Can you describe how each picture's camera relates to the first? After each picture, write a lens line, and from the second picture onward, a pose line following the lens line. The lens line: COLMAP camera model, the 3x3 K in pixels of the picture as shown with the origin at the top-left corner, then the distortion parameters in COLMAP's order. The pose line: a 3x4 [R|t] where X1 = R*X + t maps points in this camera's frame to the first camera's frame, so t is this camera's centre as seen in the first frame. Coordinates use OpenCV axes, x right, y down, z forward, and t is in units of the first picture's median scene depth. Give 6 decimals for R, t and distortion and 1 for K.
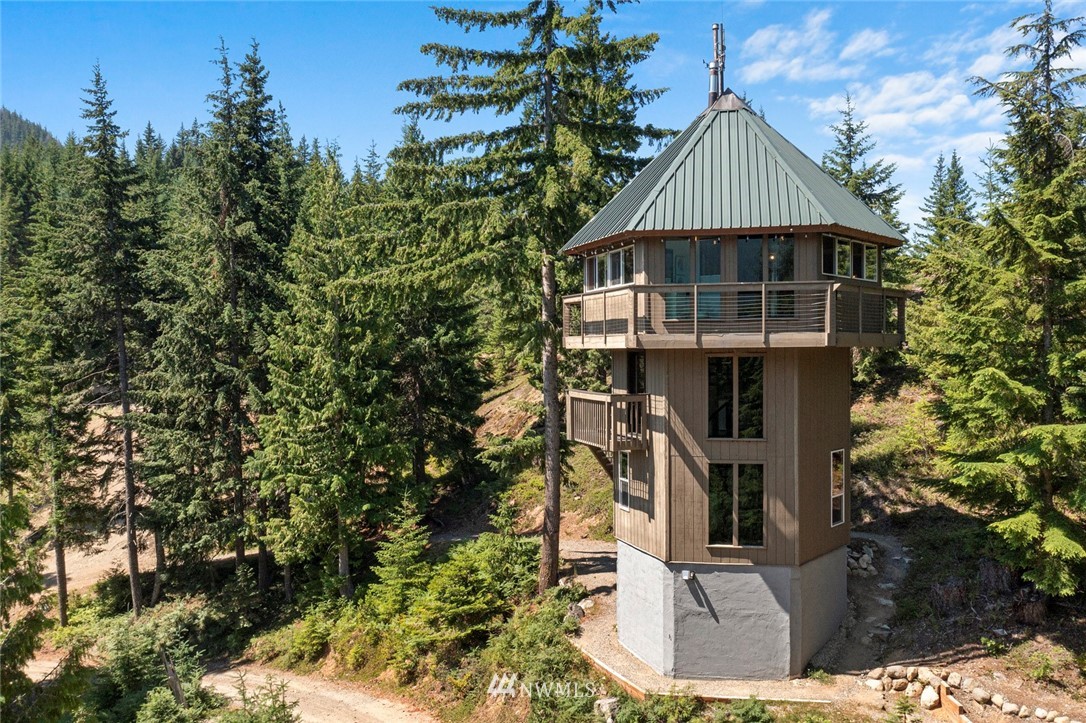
lens RADIAL K [[883.5, 0, 543.1], [0, 883.5, 361.8], [0, 0, 1]] dist [-0.006543, 0.003510]
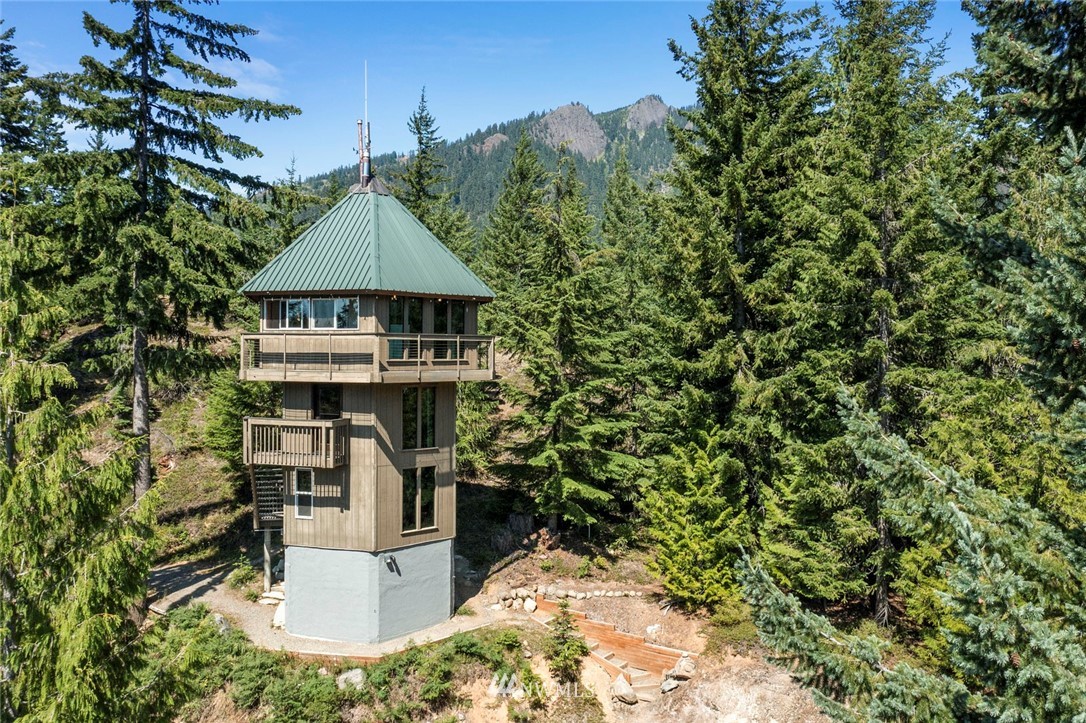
lens RADIAL K [[883.5, 0, 540.7], [0, 883.5, 355.8], [0, 0, 1]] dist [-0.006543, 0.003510]
pose [[0.594190, -0.002918, 0.804320, -0.734032], [0.005892, 0.999982, -0.000726, -0.049248], [-0.804303, 0.005170, 0.594196, 0.064919]]
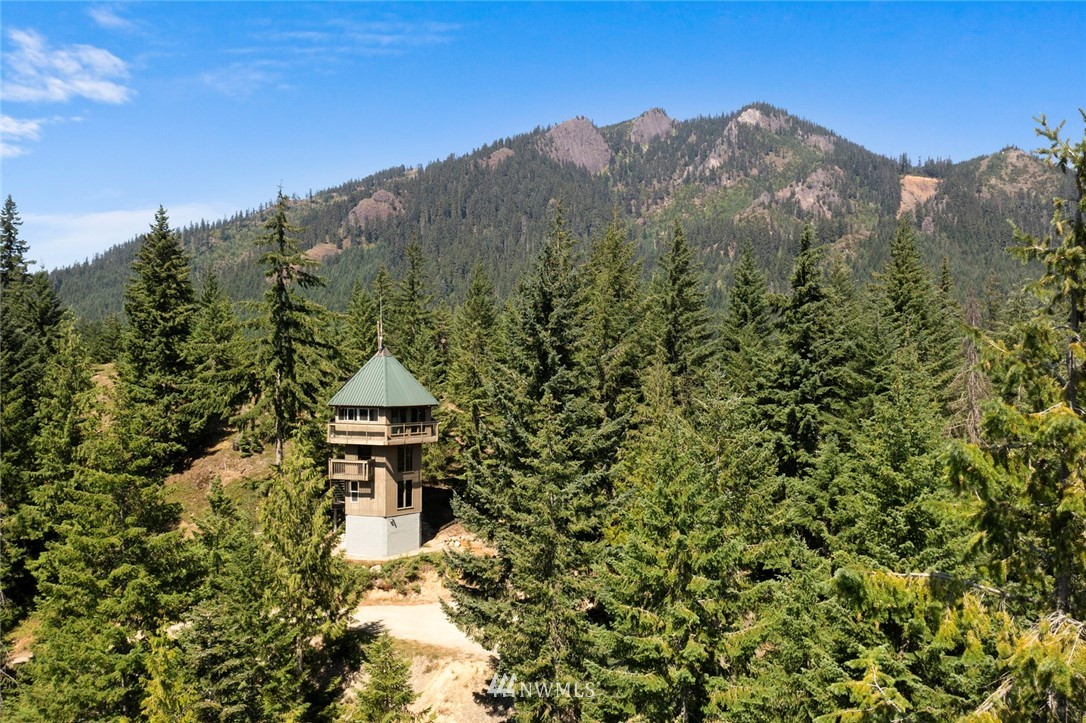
lens RADIAL K [[883.5, 0, 545.2], [0, 883.5, 363.0], [0, 0, 1]] dist [-0.006543, 0.003510]
pose [[0.598063, -0.003633, 0.801441, -1.917044], [0.006149, 0.999981, -0.000056, -0.283383], [-0.801426, 0.004961, 0.598074, -1.201577]]
